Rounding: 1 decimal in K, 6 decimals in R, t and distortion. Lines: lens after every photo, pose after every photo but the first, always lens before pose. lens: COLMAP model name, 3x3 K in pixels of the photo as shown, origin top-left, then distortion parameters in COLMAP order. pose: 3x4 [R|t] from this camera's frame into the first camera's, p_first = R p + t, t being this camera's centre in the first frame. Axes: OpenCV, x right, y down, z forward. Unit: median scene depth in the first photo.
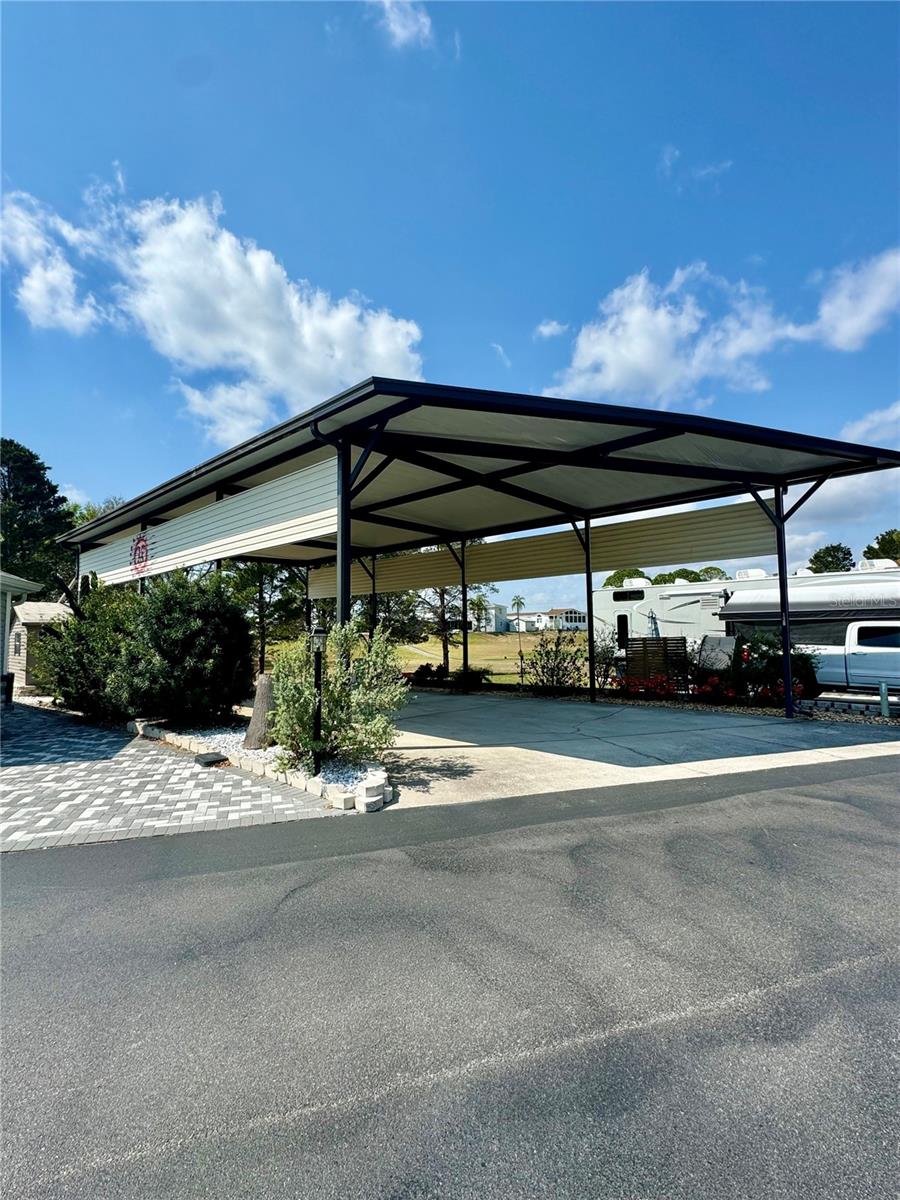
lens RADIAL K [[538.1, 0, 447.7], [0, 538.1, 596.1], [0, 0, 1]] dist [-0.000605, -0.000234]
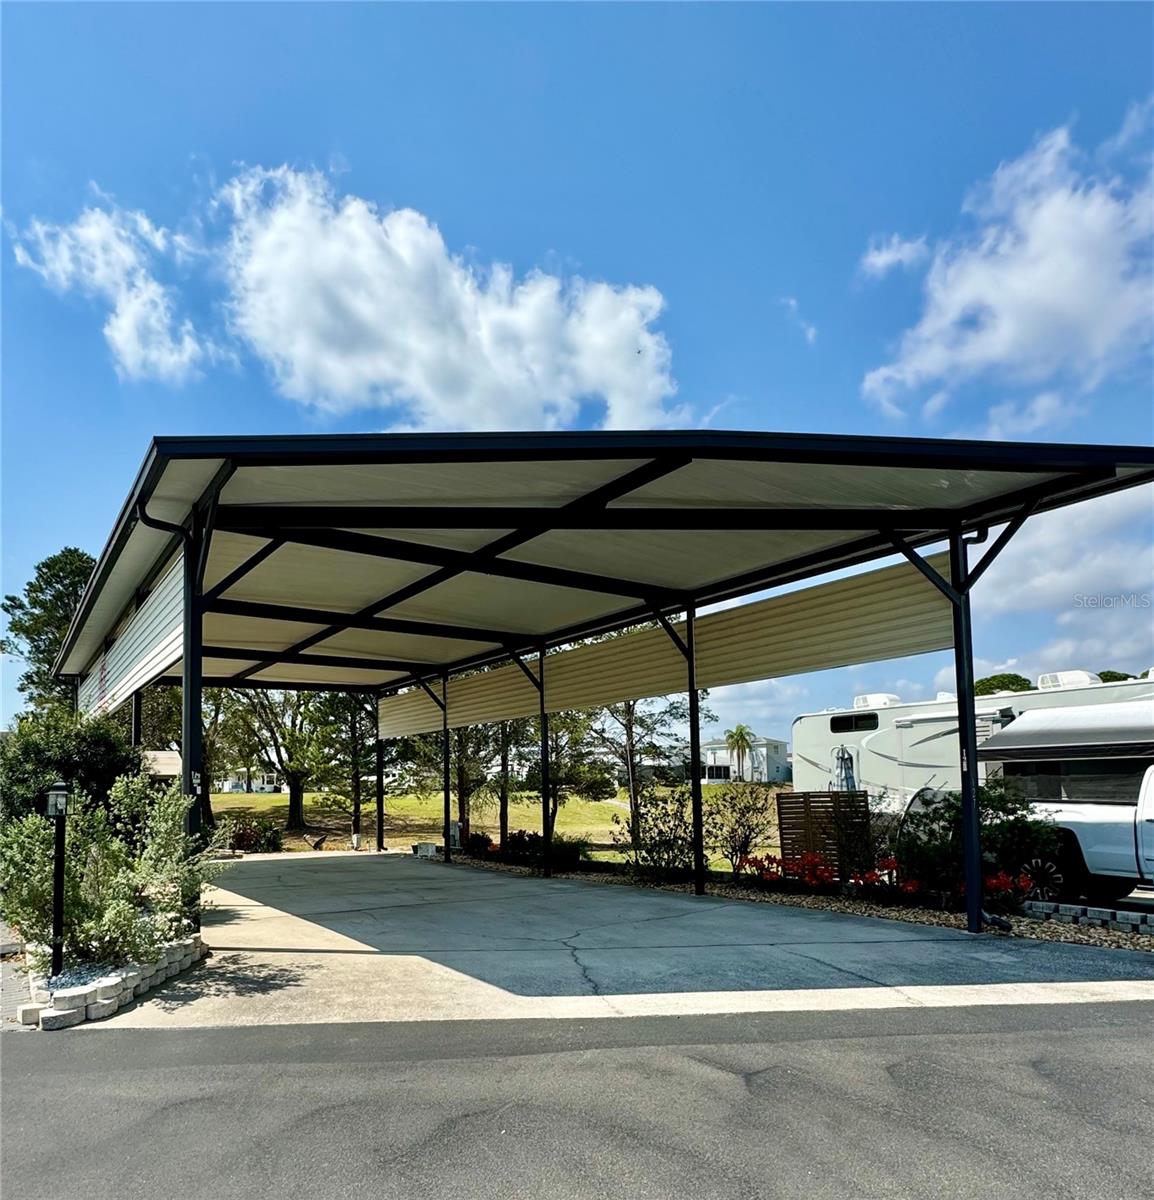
lens RADIAL K [[790.0, 0, 516.6], [0, 790.0, 815.2], [0, 0, 1]] dist [0.002986, 0.002472]
pose [[0.966960, 0.008645, -0.254783, 0.381578], [0.019439, 0.994015, 0.107501, -0.002297], [0.254187, -0.108902, 0.961004, 0.065943]]
